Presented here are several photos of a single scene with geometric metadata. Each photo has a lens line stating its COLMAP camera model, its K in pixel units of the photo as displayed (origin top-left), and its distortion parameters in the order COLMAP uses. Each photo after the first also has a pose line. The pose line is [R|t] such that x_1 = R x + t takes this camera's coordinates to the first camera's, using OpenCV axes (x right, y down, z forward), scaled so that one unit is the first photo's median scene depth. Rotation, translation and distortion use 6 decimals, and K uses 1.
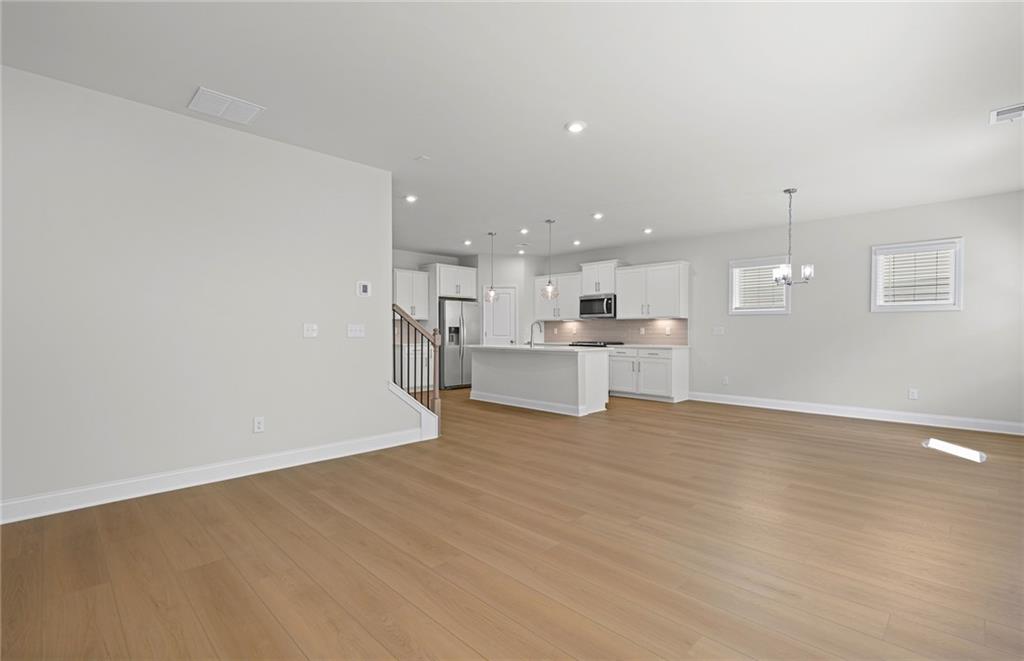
lens RADIAL K [[468.2, 0, 512.0], [0, 468.2, 330.5], [0, 0, 1]] dist [0.001812, 0.000191]
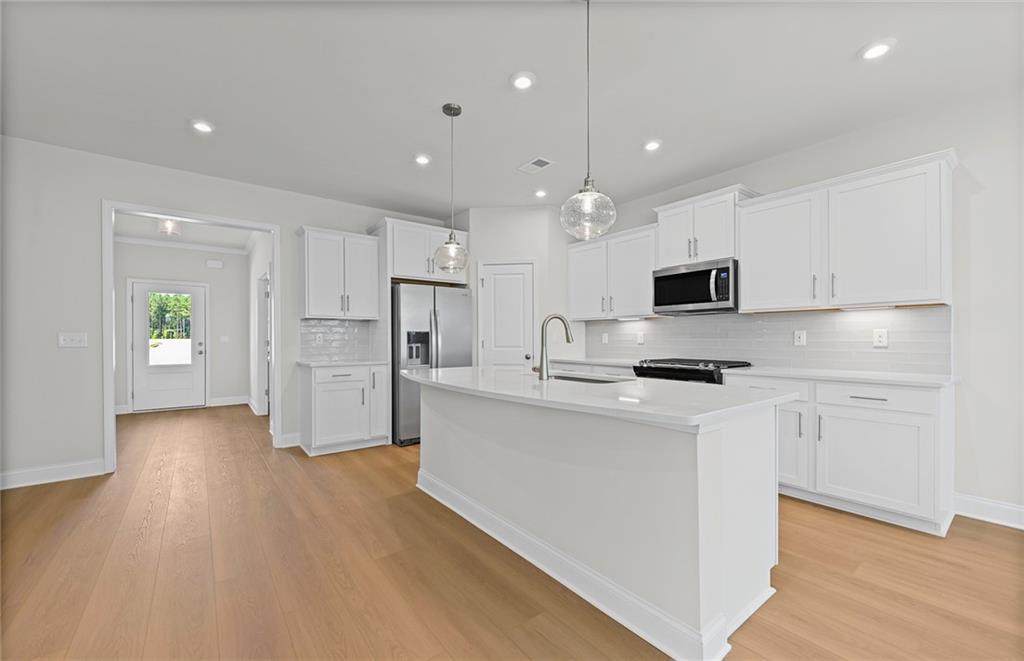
lens RADIAL K [[407.8, 0, 512.0], [0, 407.8, 330.5], [0, 0, 1]] dist [-0.001212, -0.000141]
pose [[0.991975, -0.006367, -0.126275, 0.047585], [0.004240, 0.999845, -0.017106, -0.000684], [0.126364, 0.016433, 0.991848, 0.544168]]
